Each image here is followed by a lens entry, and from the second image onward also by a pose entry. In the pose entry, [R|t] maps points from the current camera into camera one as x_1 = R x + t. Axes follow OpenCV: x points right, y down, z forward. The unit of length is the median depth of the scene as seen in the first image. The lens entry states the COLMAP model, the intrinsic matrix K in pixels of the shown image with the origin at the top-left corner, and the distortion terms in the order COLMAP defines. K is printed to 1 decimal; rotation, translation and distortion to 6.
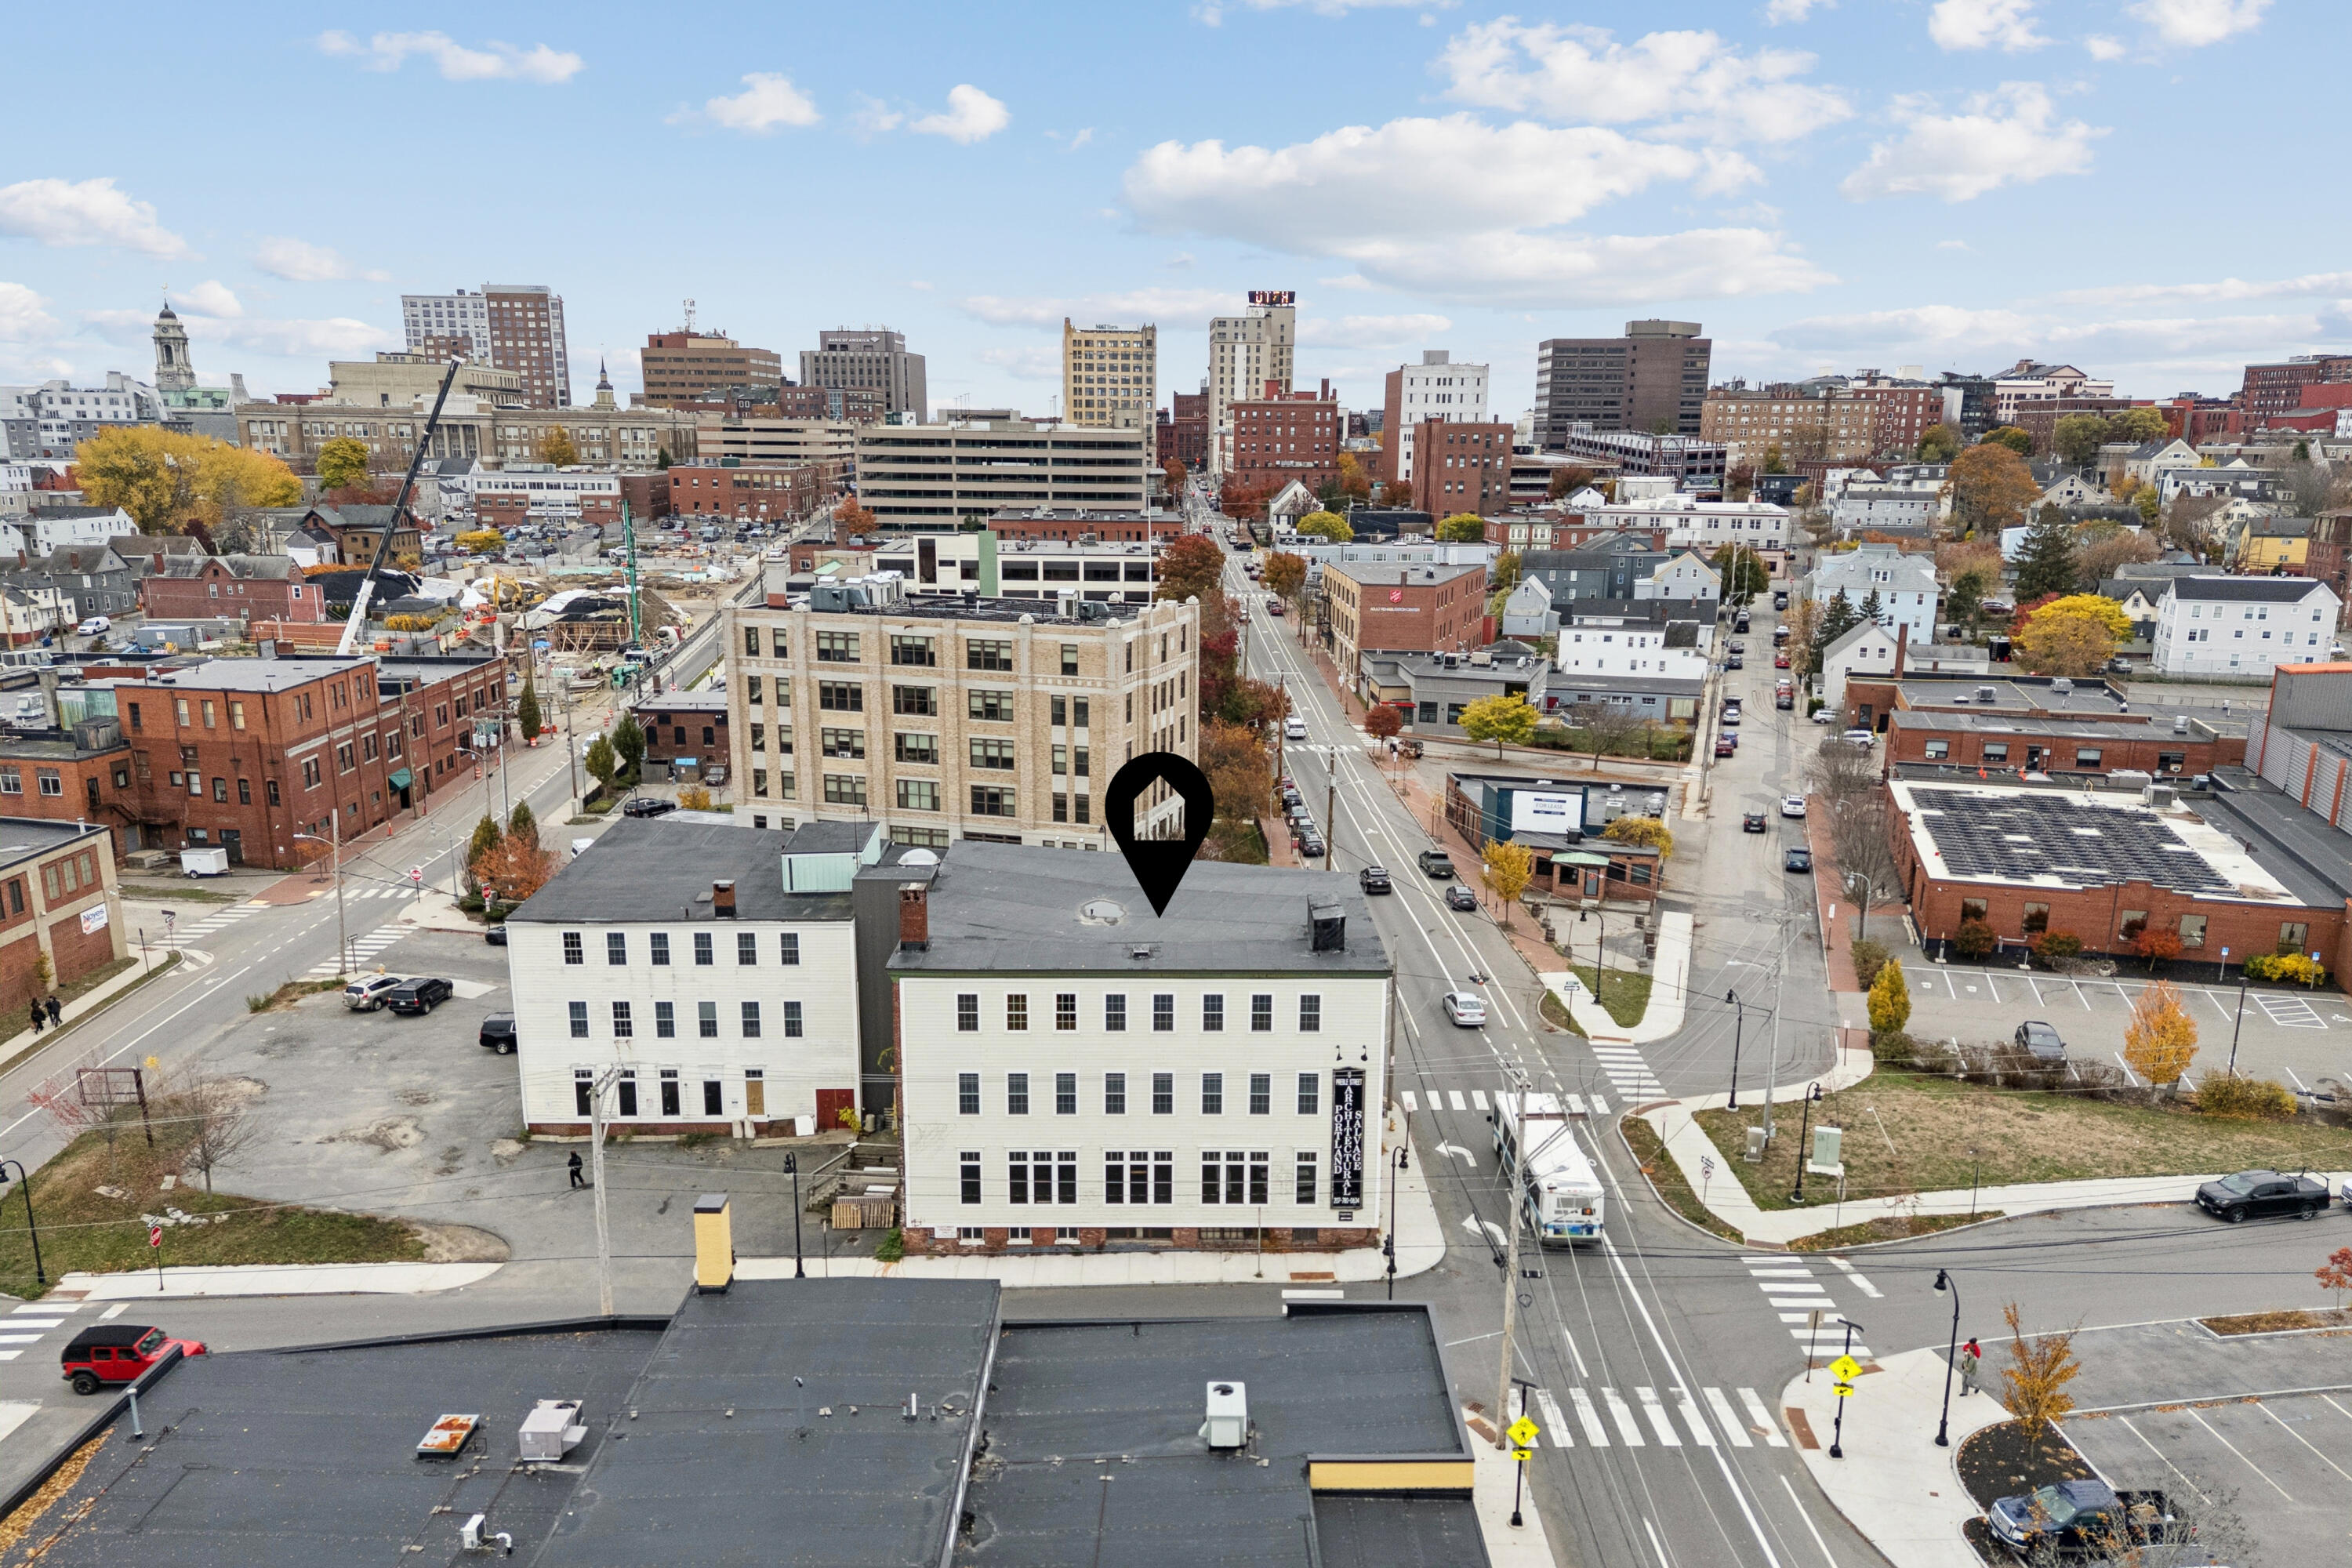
lens RADIAL K [[1711.9, 0, 1183.5], [0, 1711.9, 885.2], [0, 0, 1]] dist [0.084055, -0.087292]
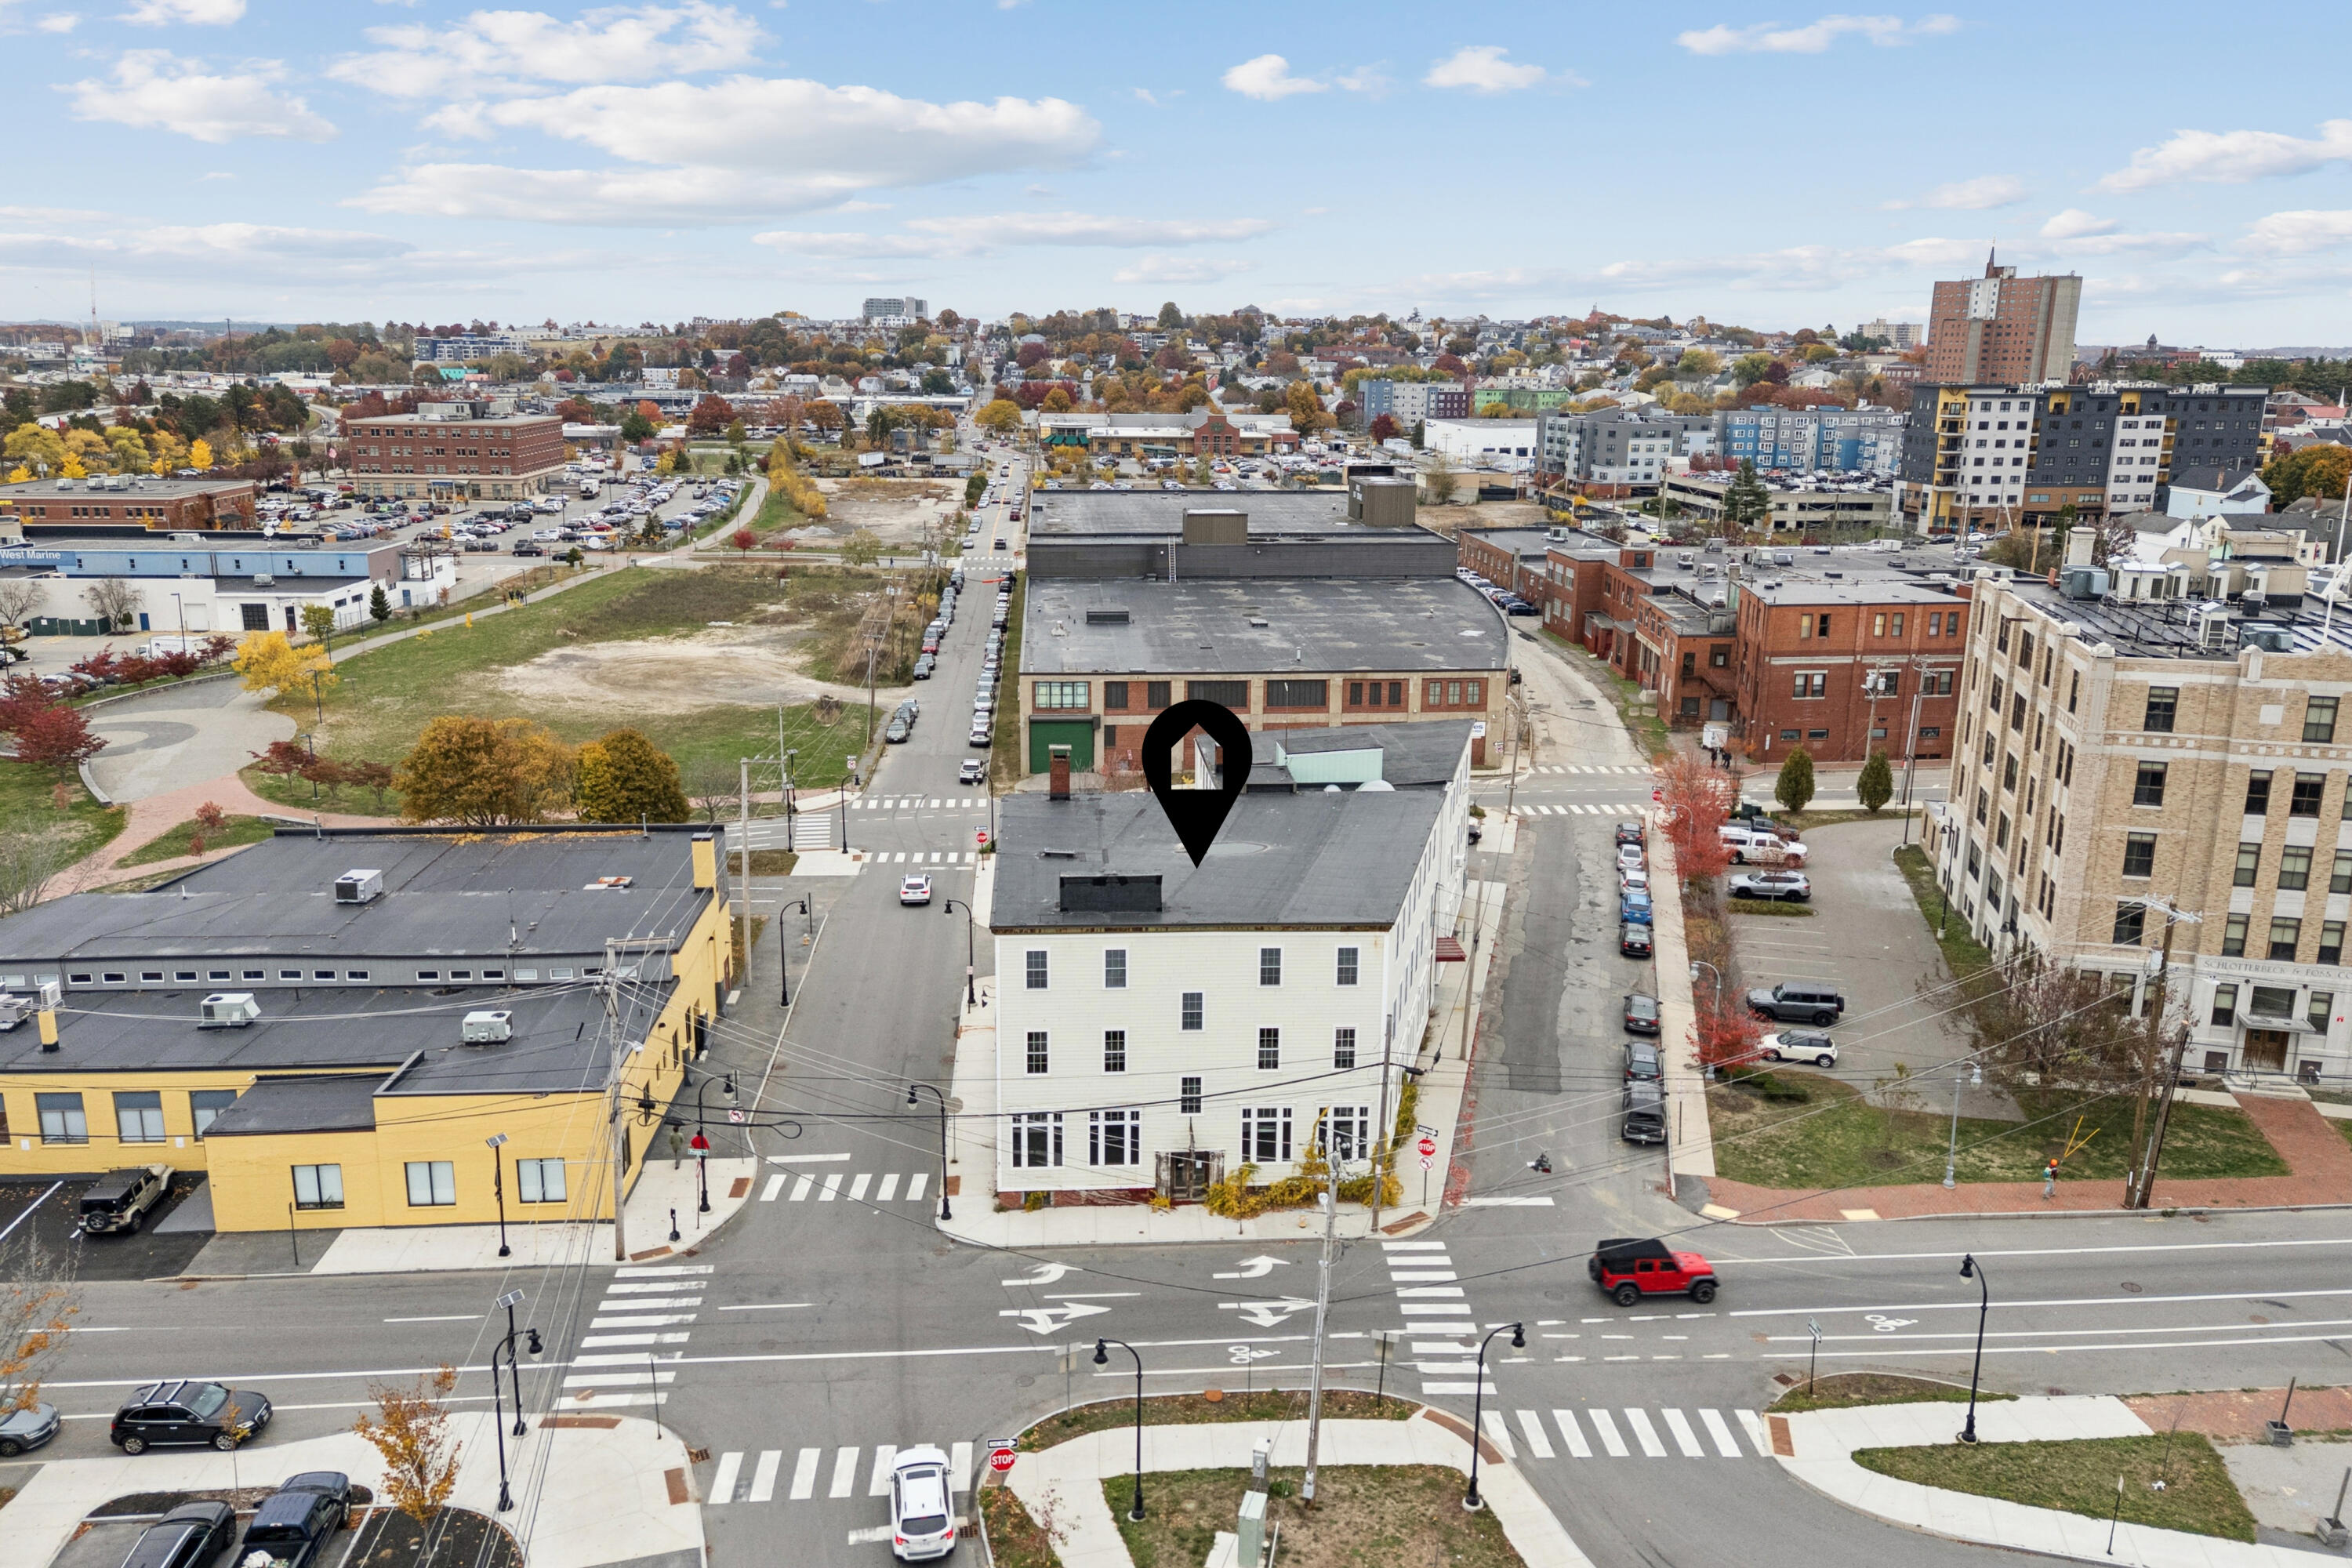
lens RADIAL K [[1720.1, 0, 1168.7], [0, 1720.1, 760.3], [0, 0, 1]] dist [0.062677, -0.039131]
pose [[0.064689, 0.224990, -0.972211, 0.599313], [-0.261324, 0.944072, 0.201090, -0.148698], [0.963081, 0.241054, 0.119866, 0.545085]]
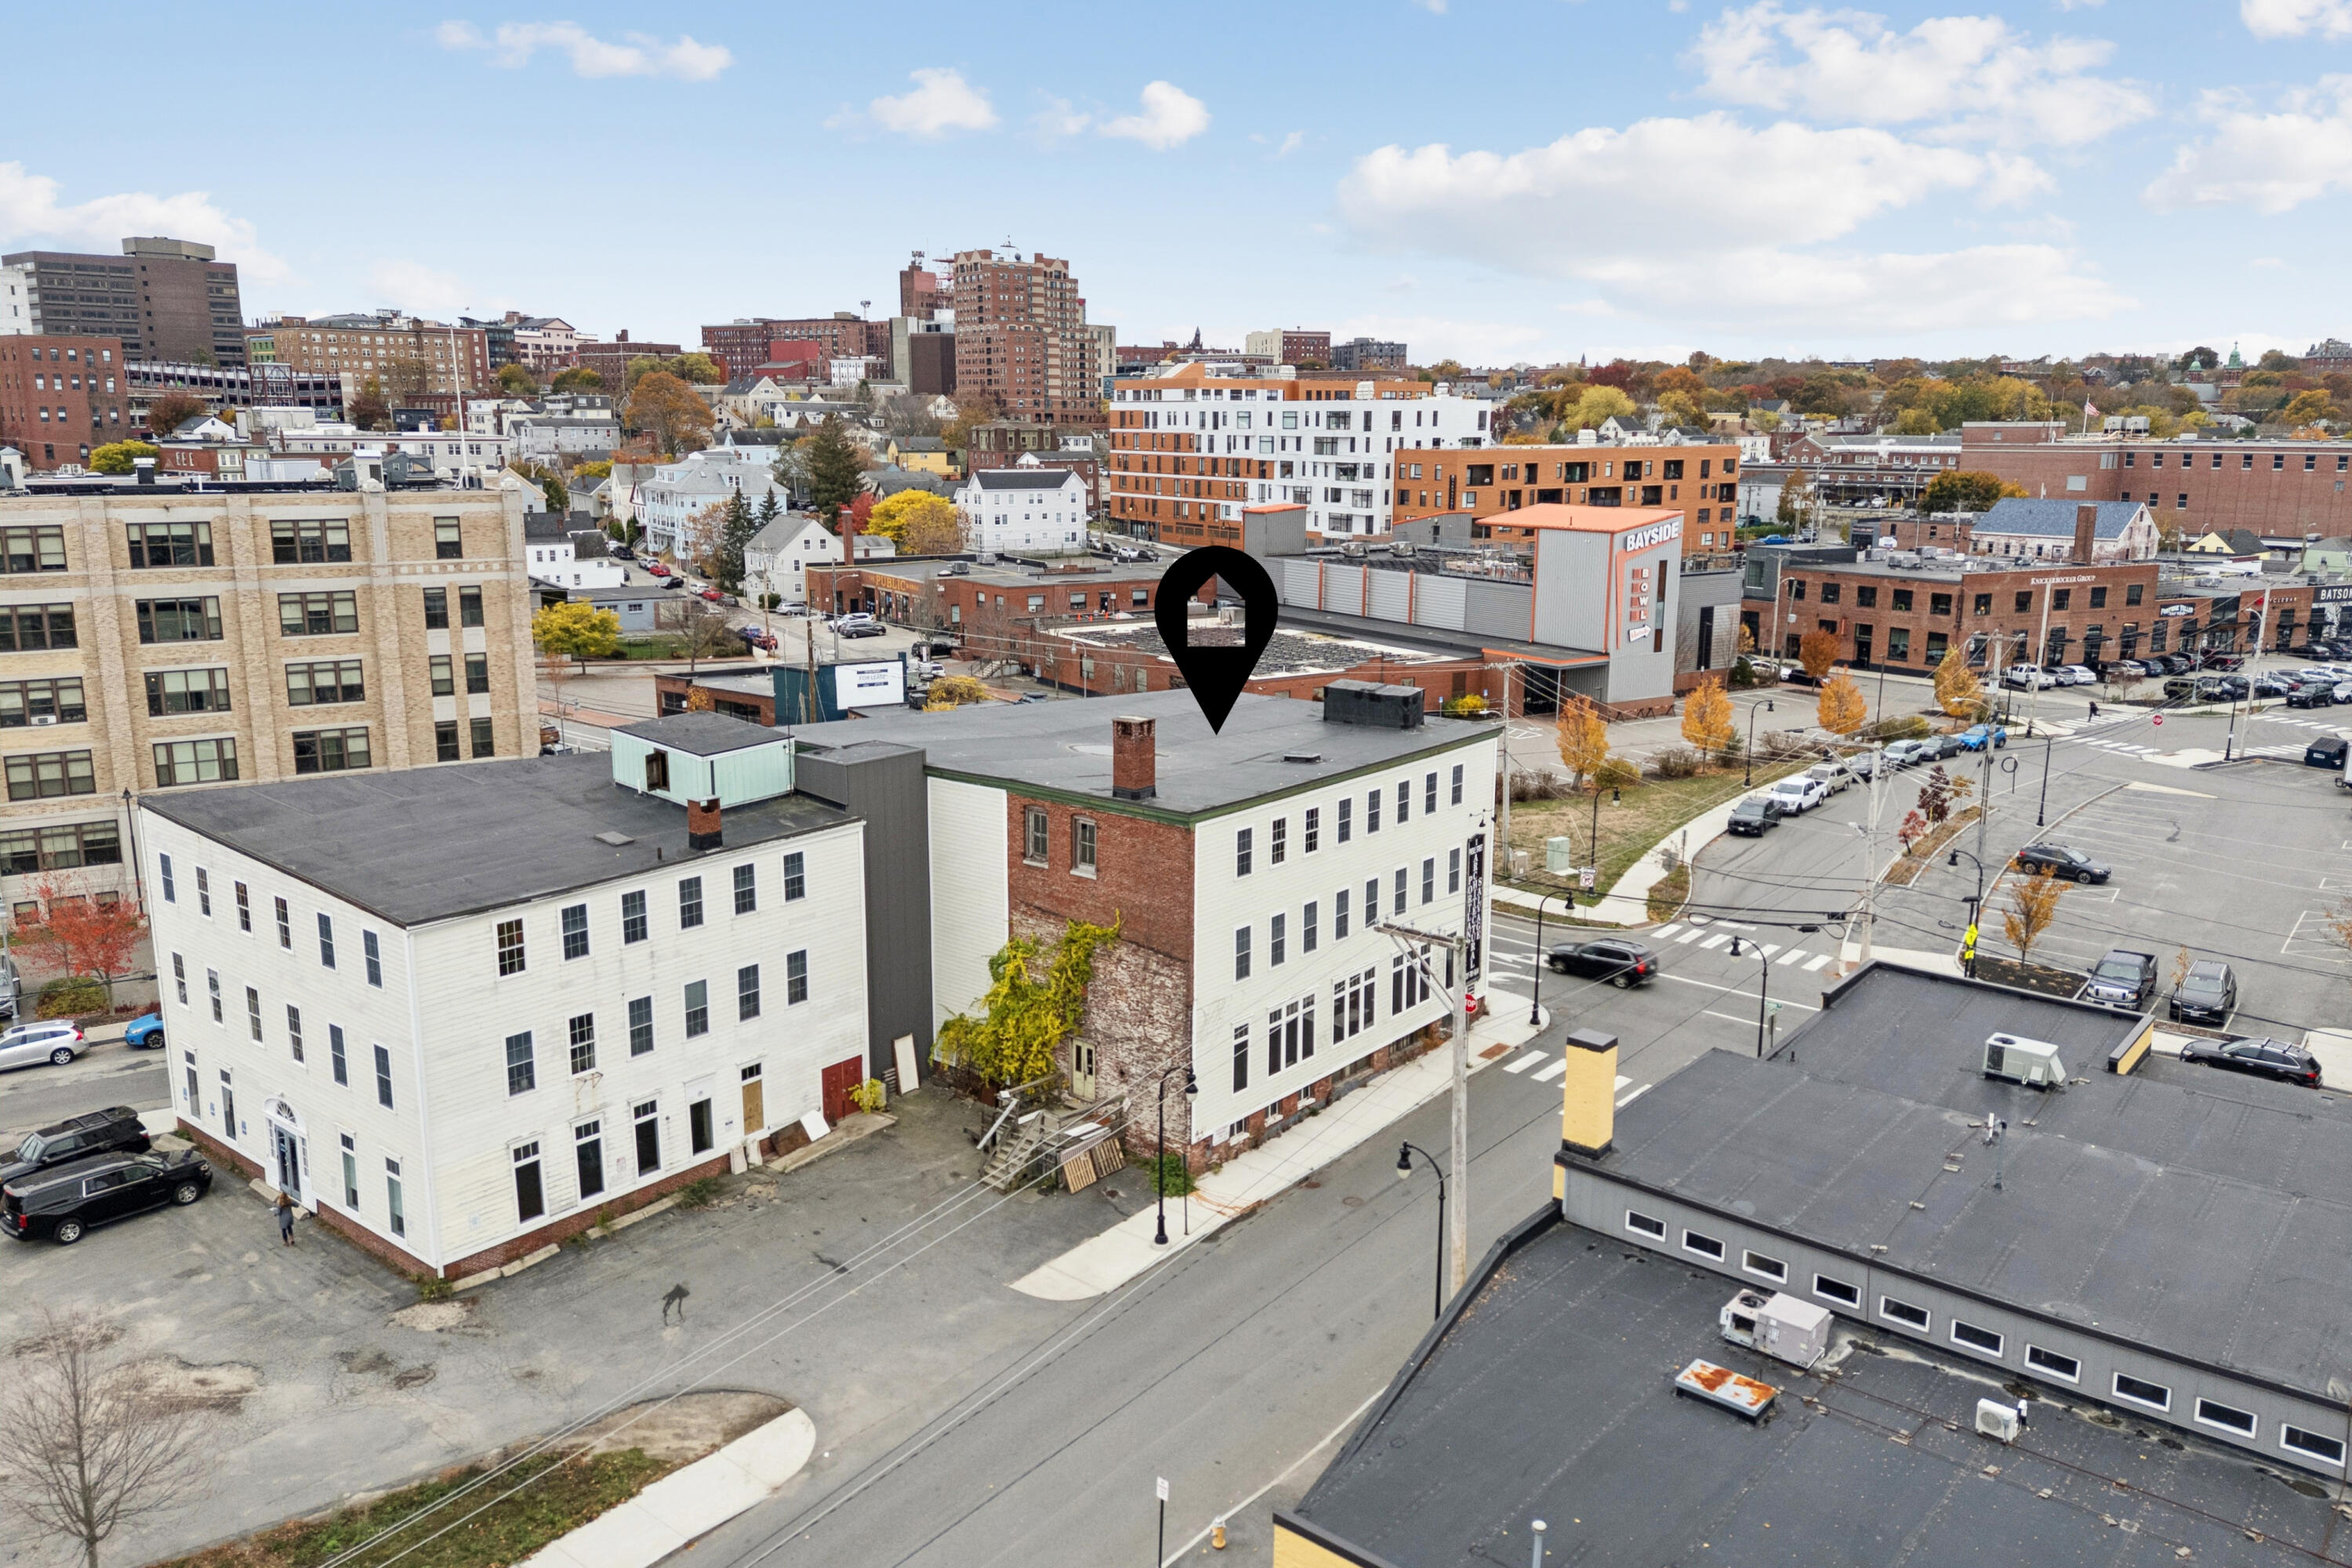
lens RADIAL K [[1717.3, 0, 1176.0], [0, 1717.3, 784.0], [0, 0, 1]] dist [0.094621, -0.098485]
pose [[0.640407, -0.166147, 0.749850, -0.434380], [0.196053, 0.979340, 0.049558, -0.002928], [-0.742592, 0.115273, 0.659750, 0.273412]]
